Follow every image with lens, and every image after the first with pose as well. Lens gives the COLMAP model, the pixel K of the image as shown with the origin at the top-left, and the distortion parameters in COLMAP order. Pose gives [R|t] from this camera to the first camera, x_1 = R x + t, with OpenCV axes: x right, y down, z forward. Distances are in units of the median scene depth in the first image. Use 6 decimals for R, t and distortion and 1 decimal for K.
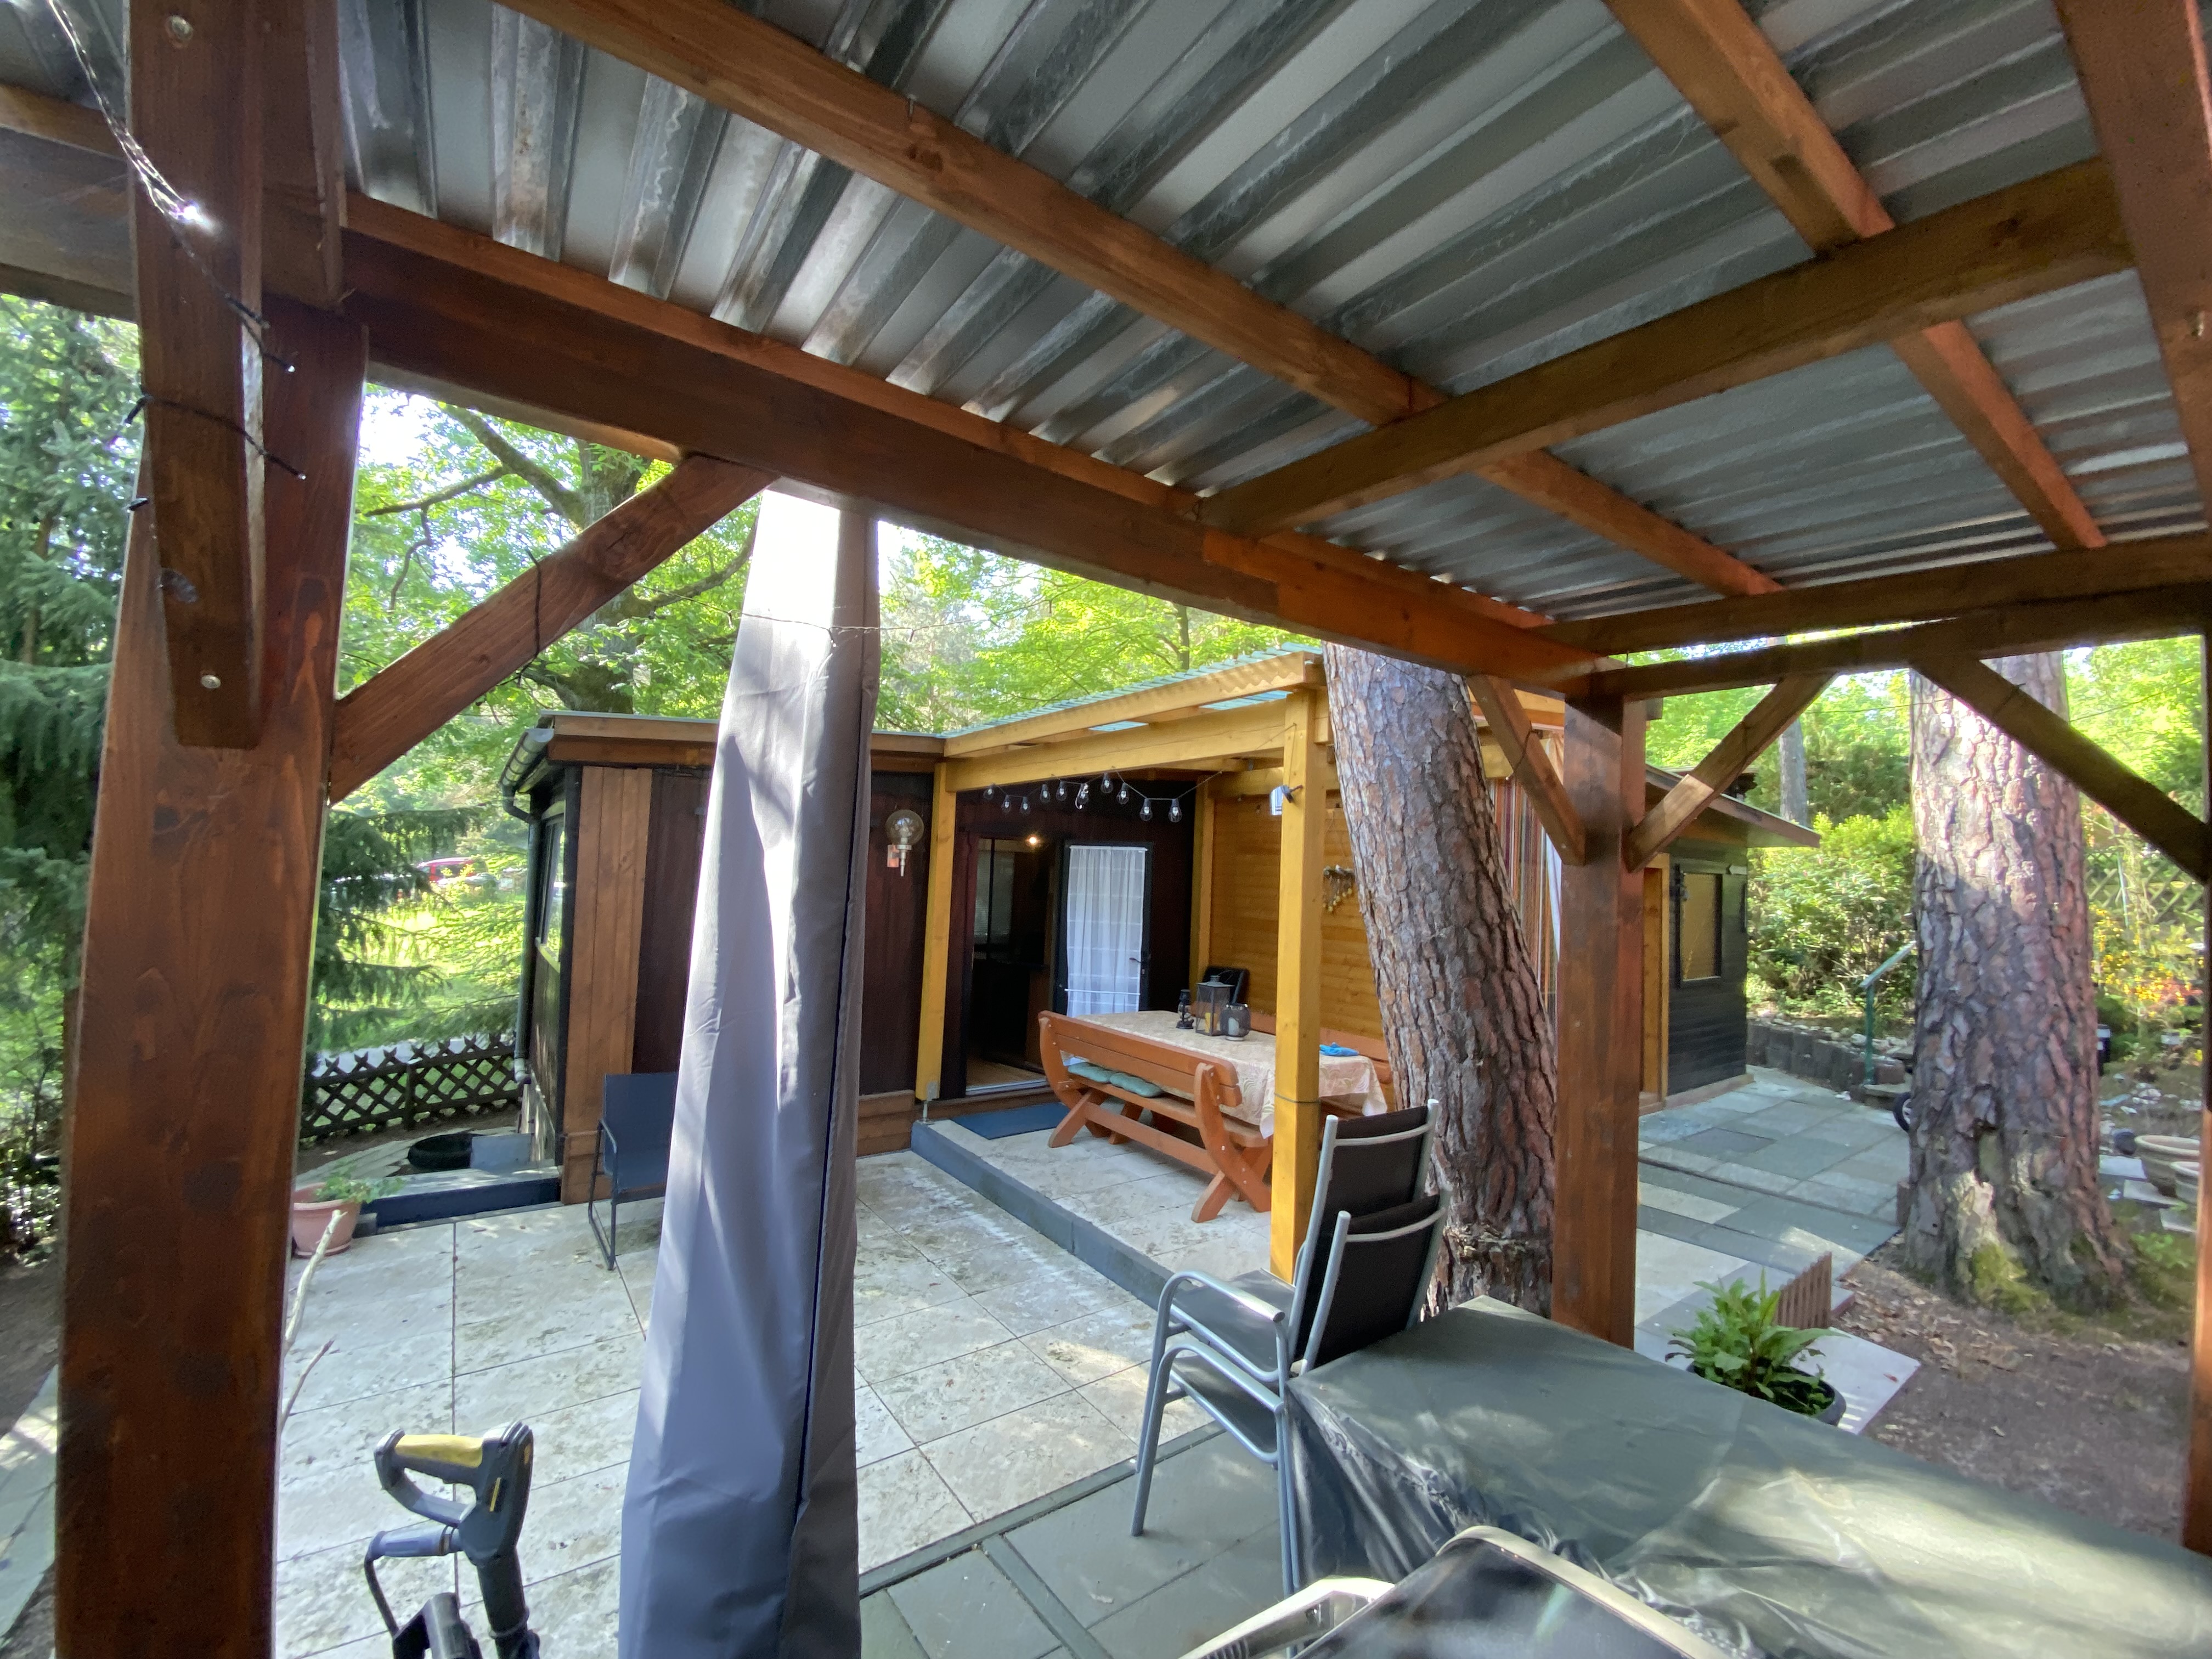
lens RADIAL K [[898.5, 0, 1122.0], [0, 898.5, 836.8], [0, 0, 1]] dist [-0.011200, -0.002645]
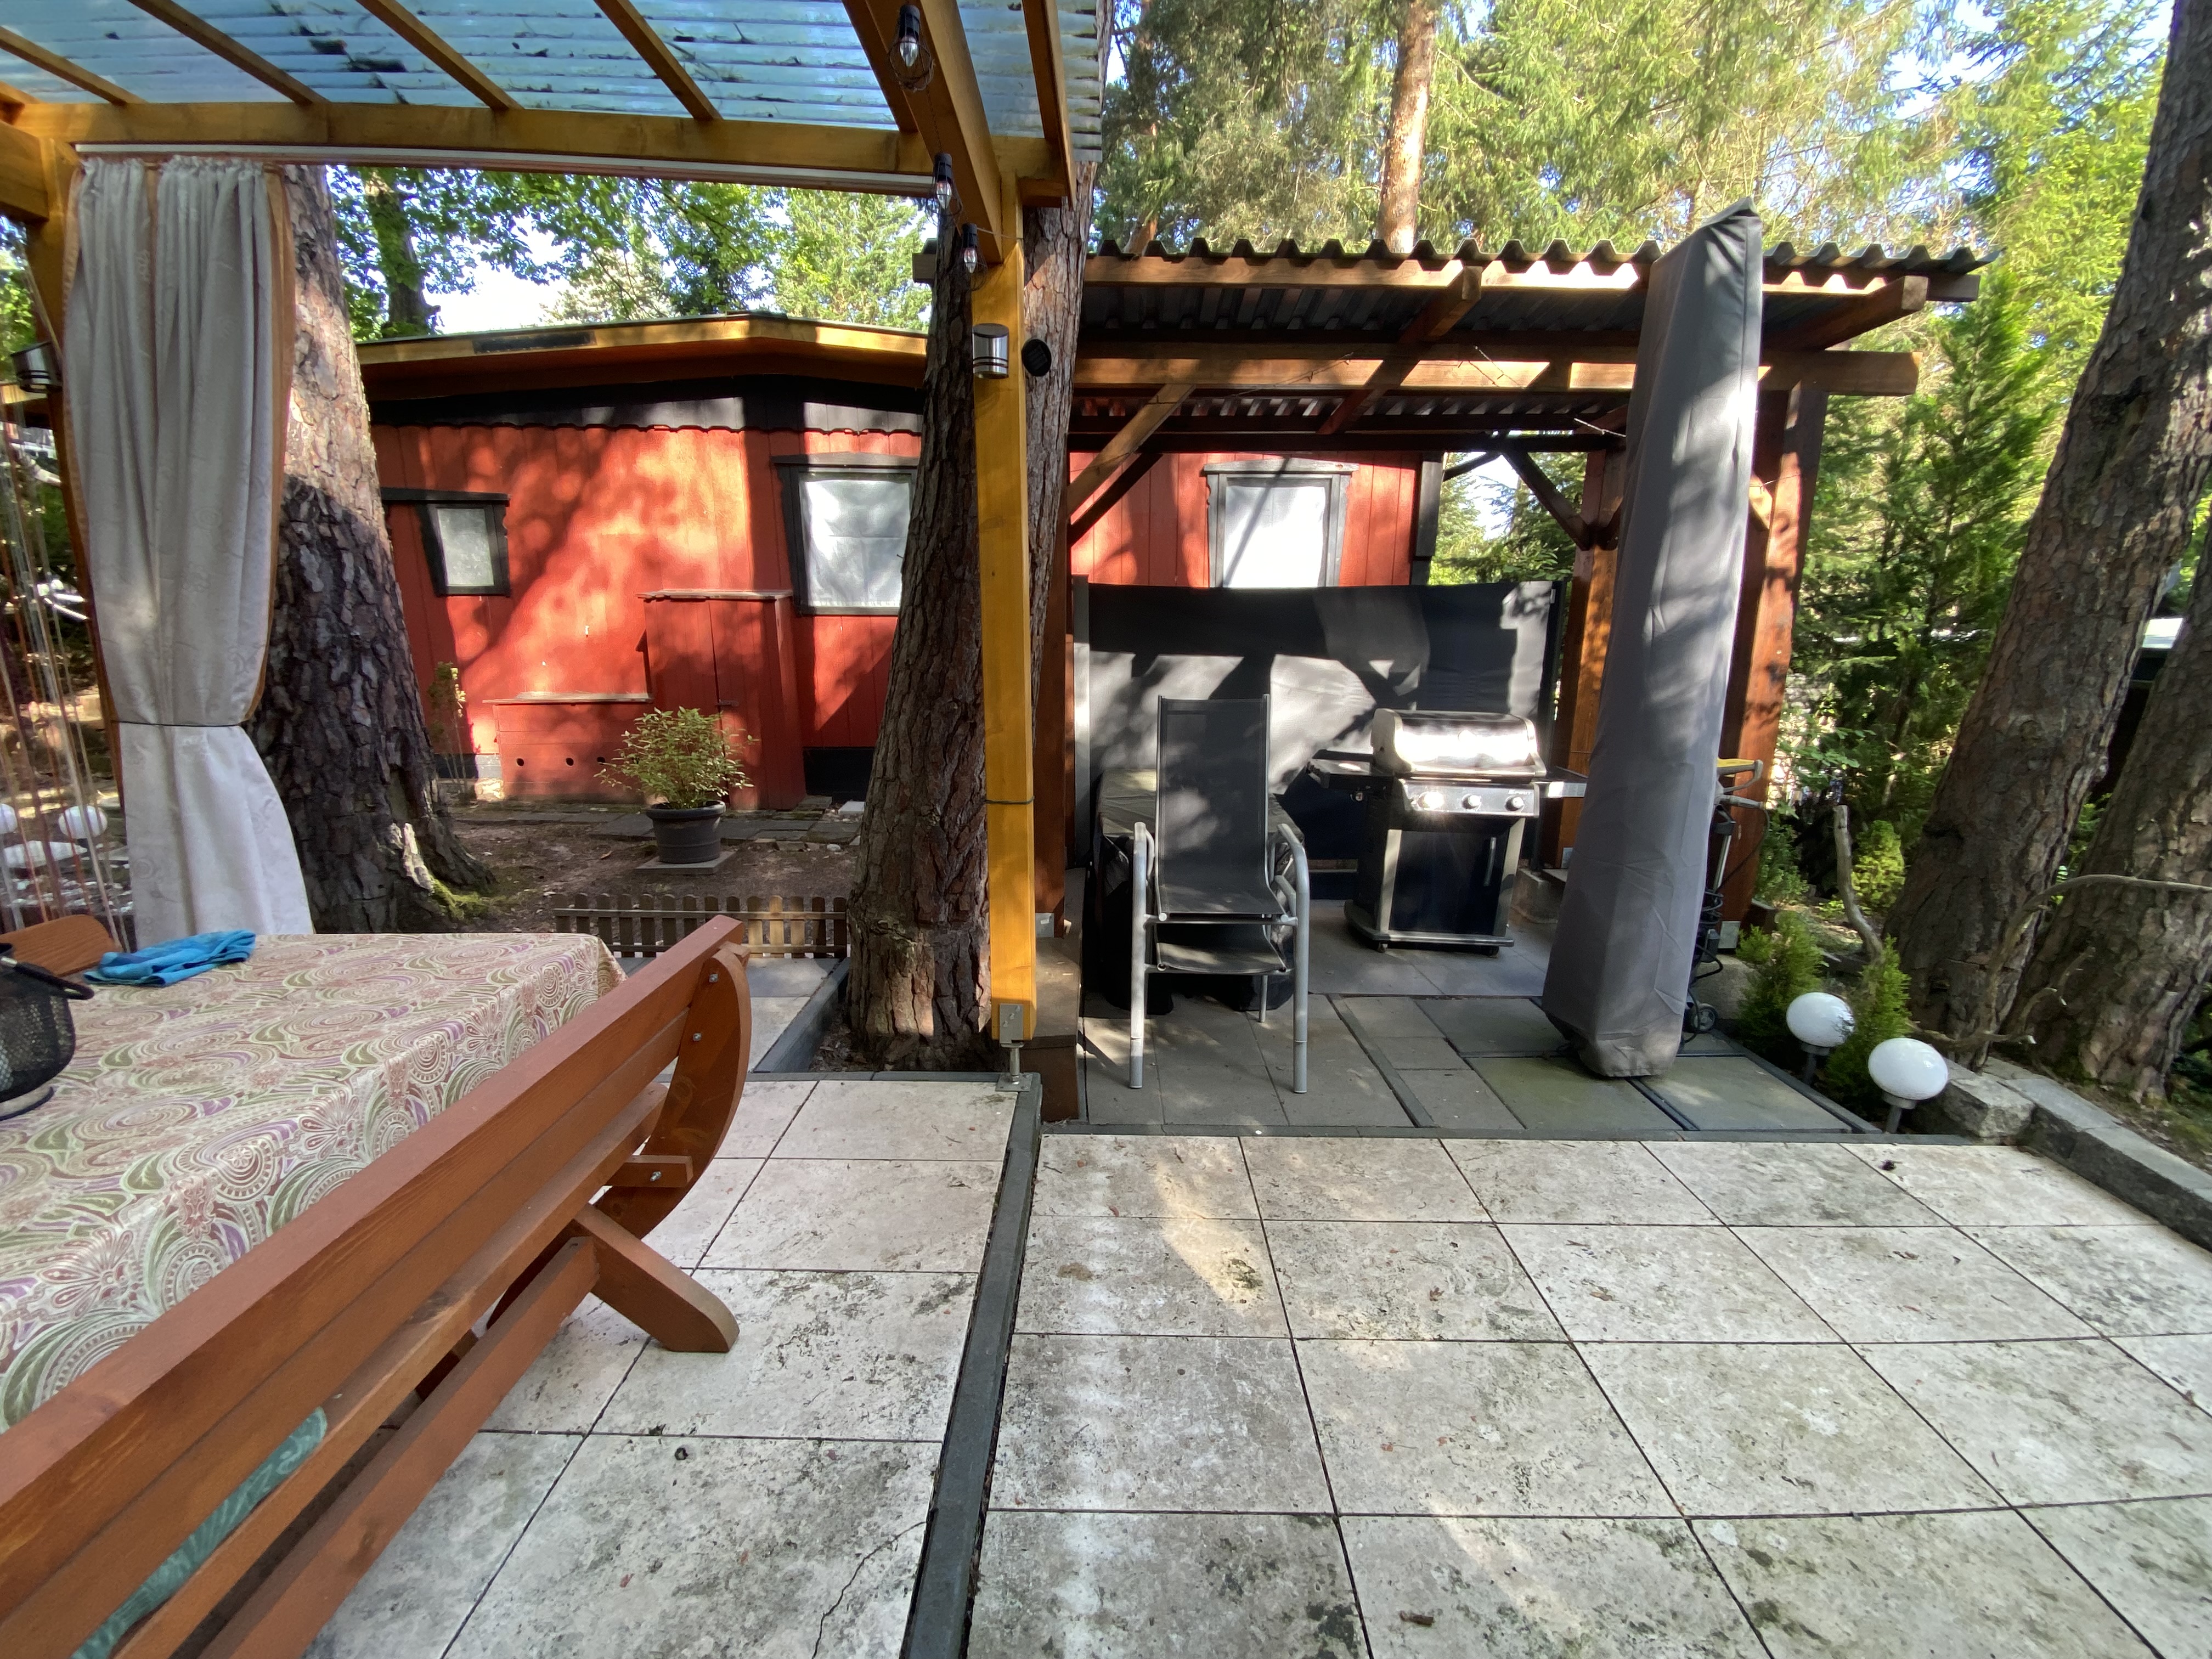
lens RADIAL K [[898.5, 0, 1095.4], [0, 898.5, 833.7], [0, 0, 1]] dist [-0.011200, -0.002645]
pose [[-0.791399, -0.177032, 0.585105, -0.141277], [-0.064644, 0.976018, 0.207872, 0.073962], [-0.607873, 0.126686, -0.783863, 0.718139]]
